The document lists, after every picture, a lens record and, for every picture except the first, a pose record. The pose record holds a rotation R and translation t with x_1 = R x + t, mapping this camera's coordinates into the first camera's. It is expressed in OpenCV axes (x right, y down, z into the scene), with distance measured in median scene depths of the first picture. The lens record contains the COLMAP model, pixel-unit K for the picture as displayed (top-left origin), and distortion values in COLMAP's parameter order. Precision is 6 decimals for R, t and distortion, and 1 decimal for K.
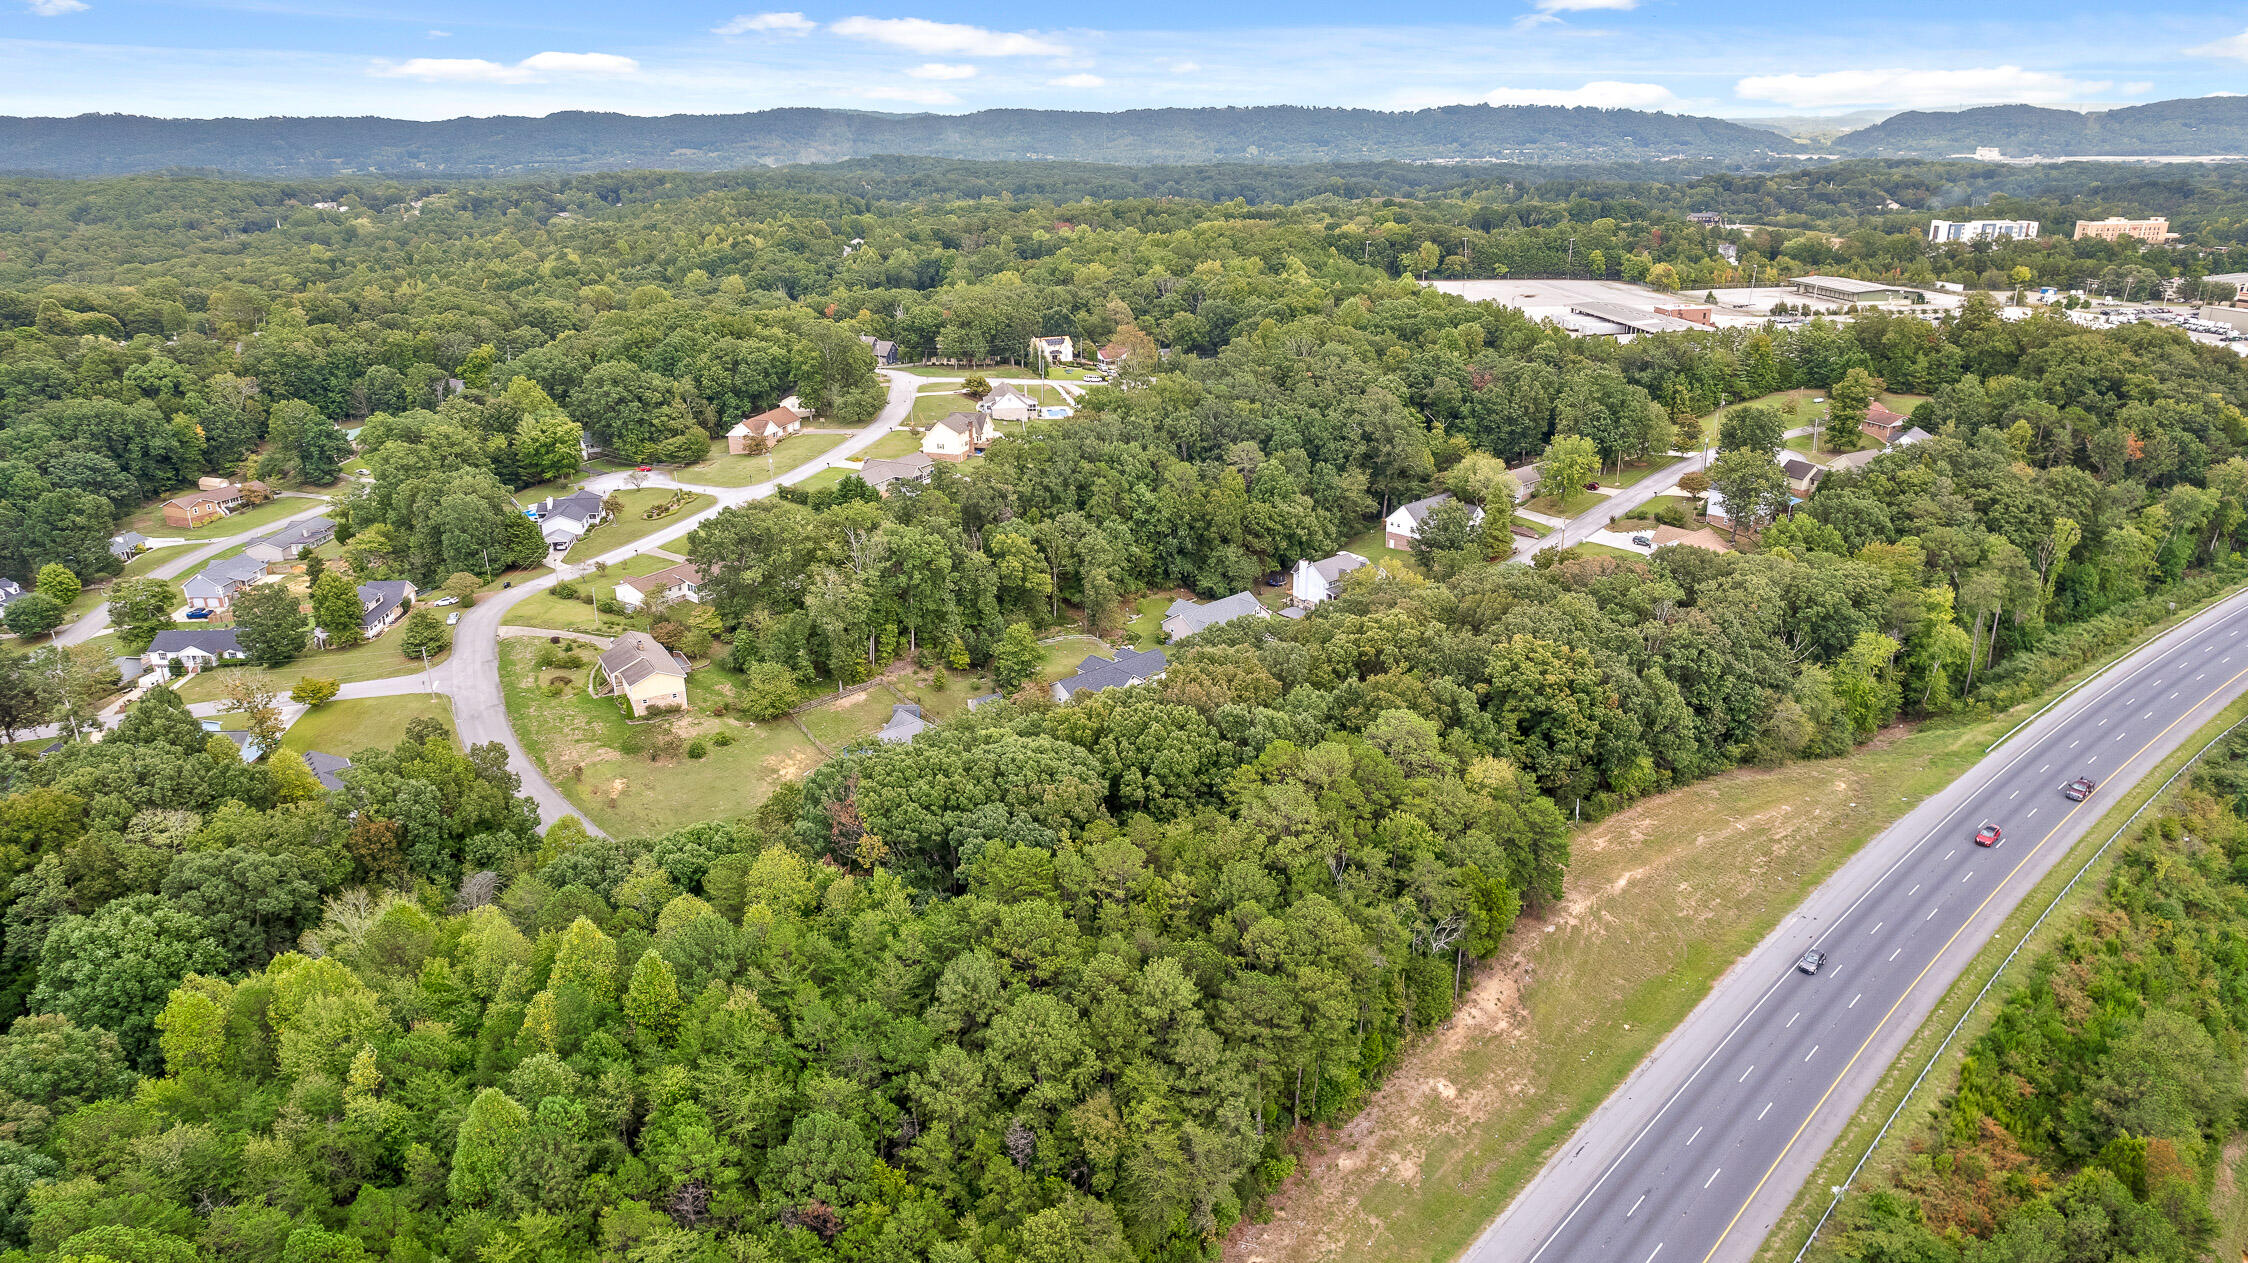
lens RADIAL K [[1485.8, 0, 1124.0], [0, 1485.8, 631.5], [0, 0, 1]] dist [-0.069321, 0.063739]
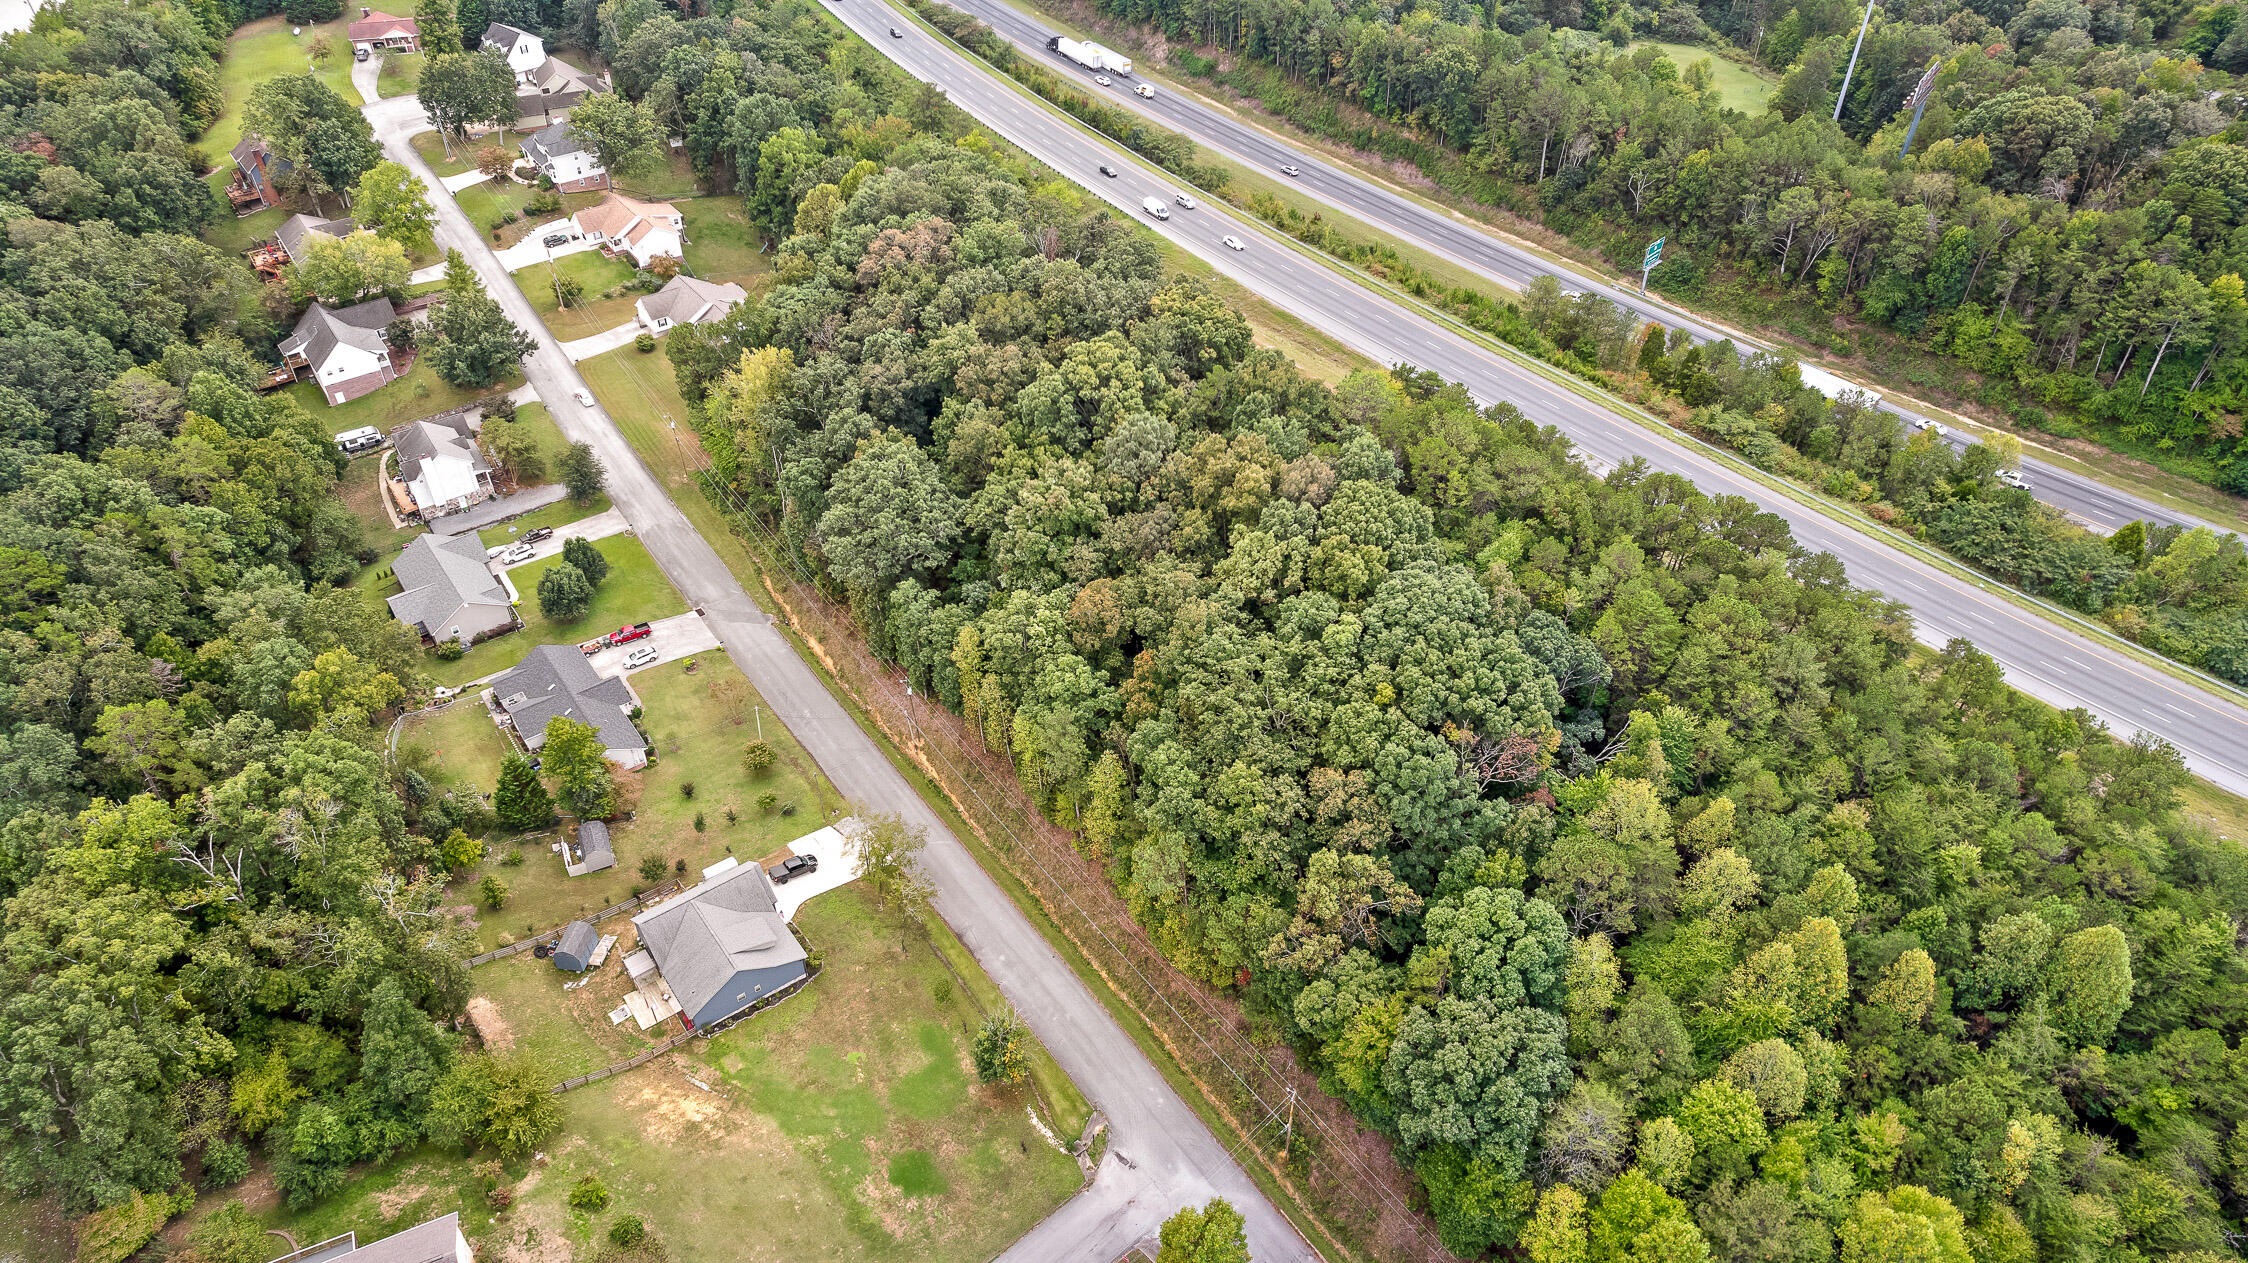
lens RADIAL K [[1456.1, 0, 1129.0], [0, 1456.1, 627.2], [0, 0, 1]] dist [-0.076325, 0.070413]
pose [[0.096448, -0.623636, 0.775742, -0.470983], [0.328660, 0.755615, 0.566594, -0.288377], [-0.939511, 0.200309, 0.277842, 0.539030]]
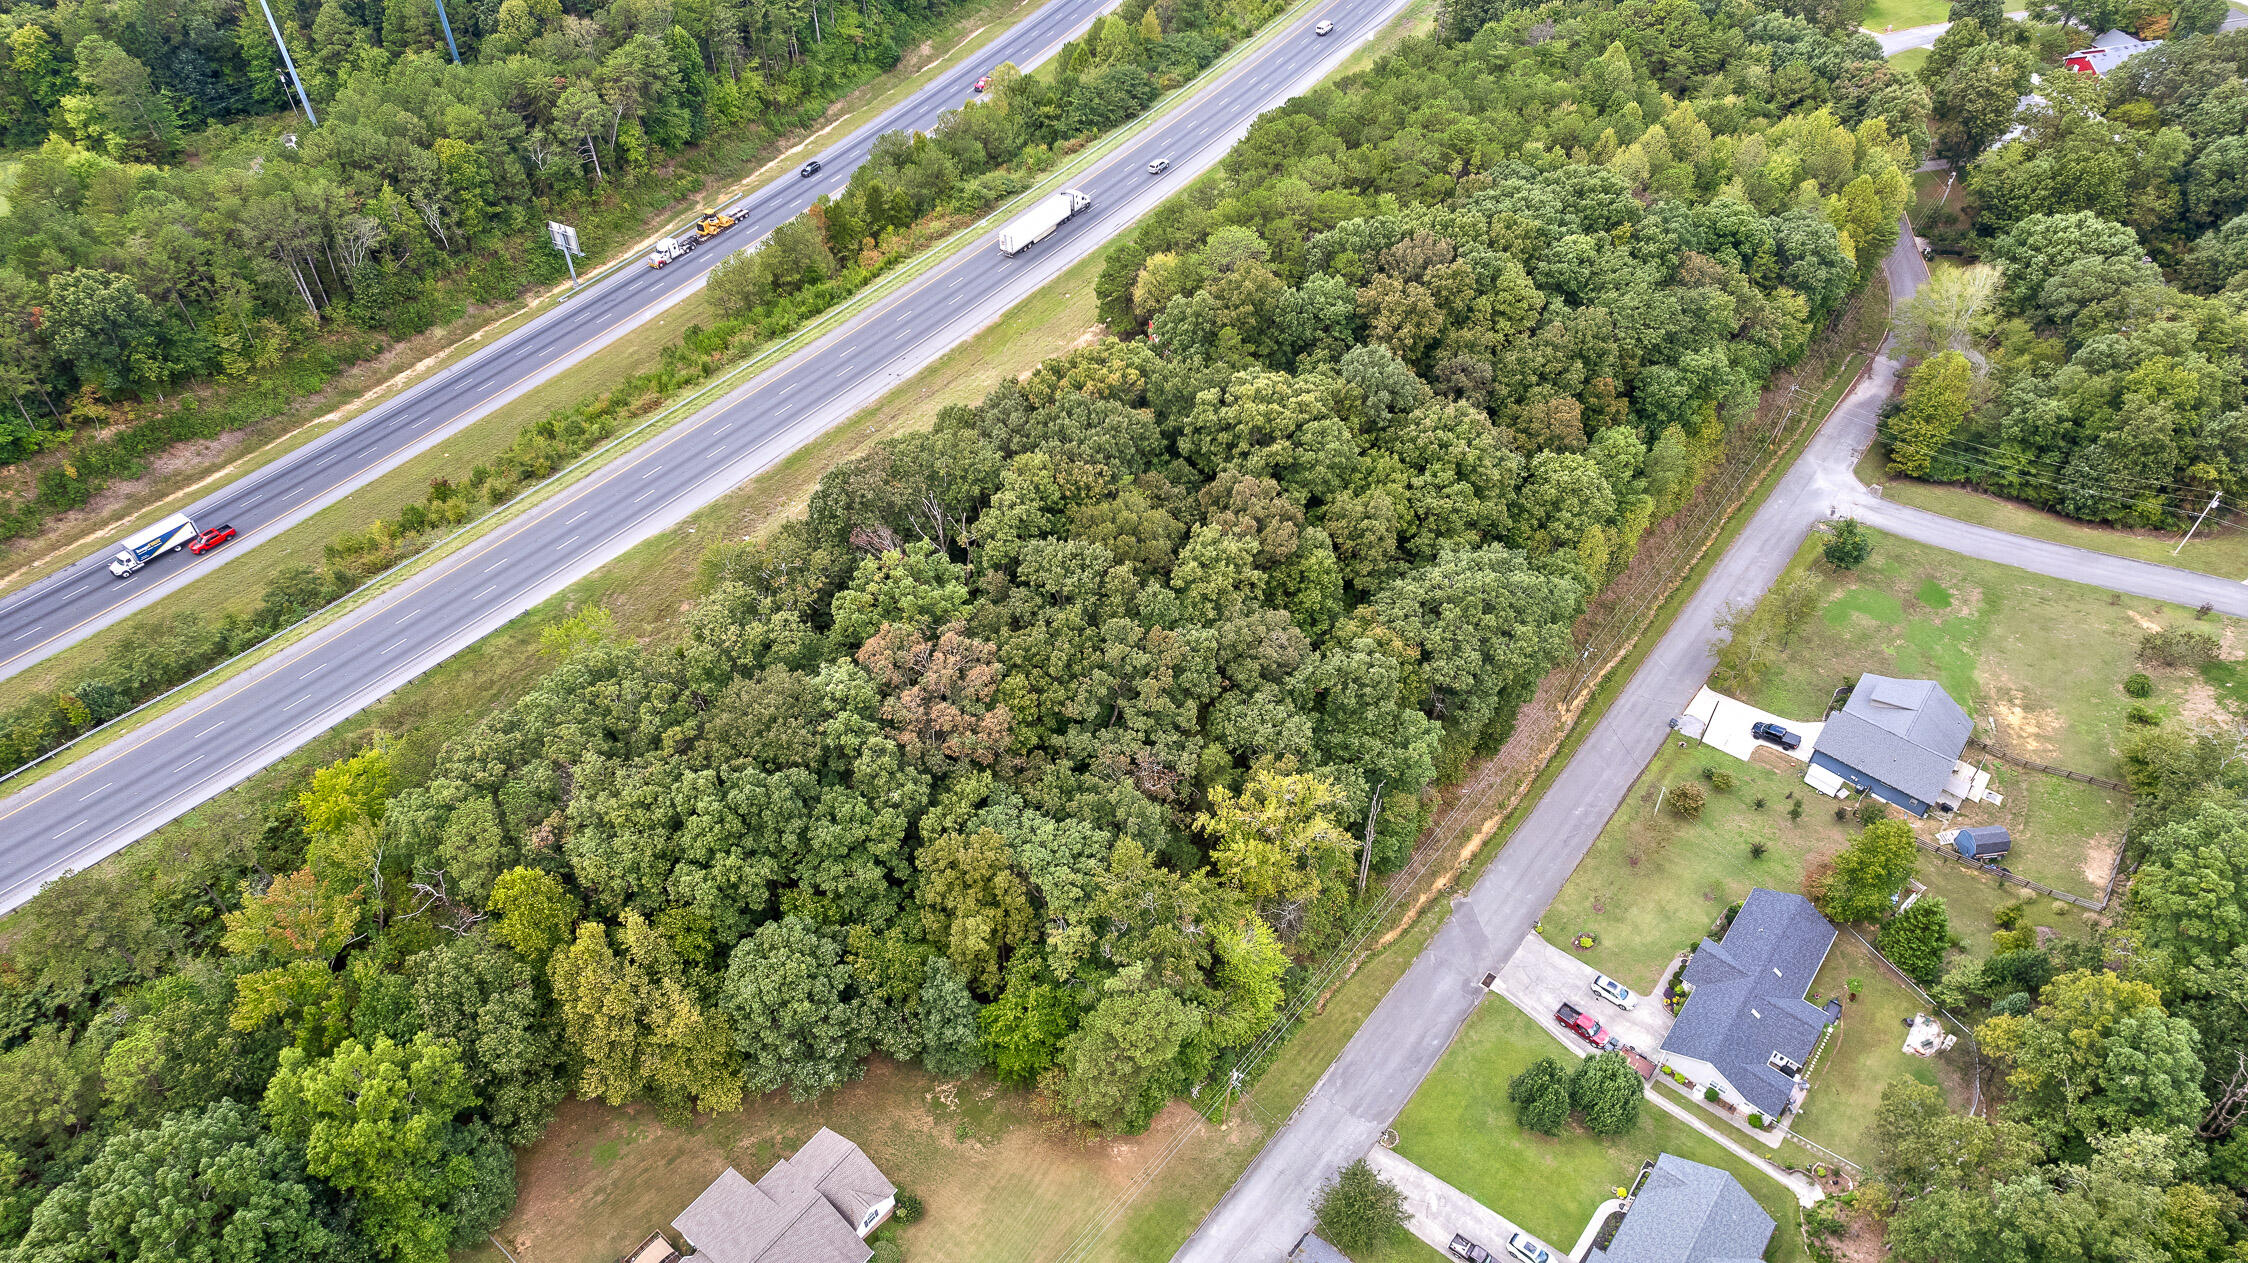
lens RADIAL K [[1492.3, 0, 1137.5], [0, 1492.3, 588.8], [0, 0, 1]] dist [-0.106032, 0.122030]
pose [[-0.986561, 0.114658, -0.116406, 0.255955], [-0.050297, 0.464723, 0.884026, -0.496461], [0.155457, 0.878001, -0.452711, 1.044507]]
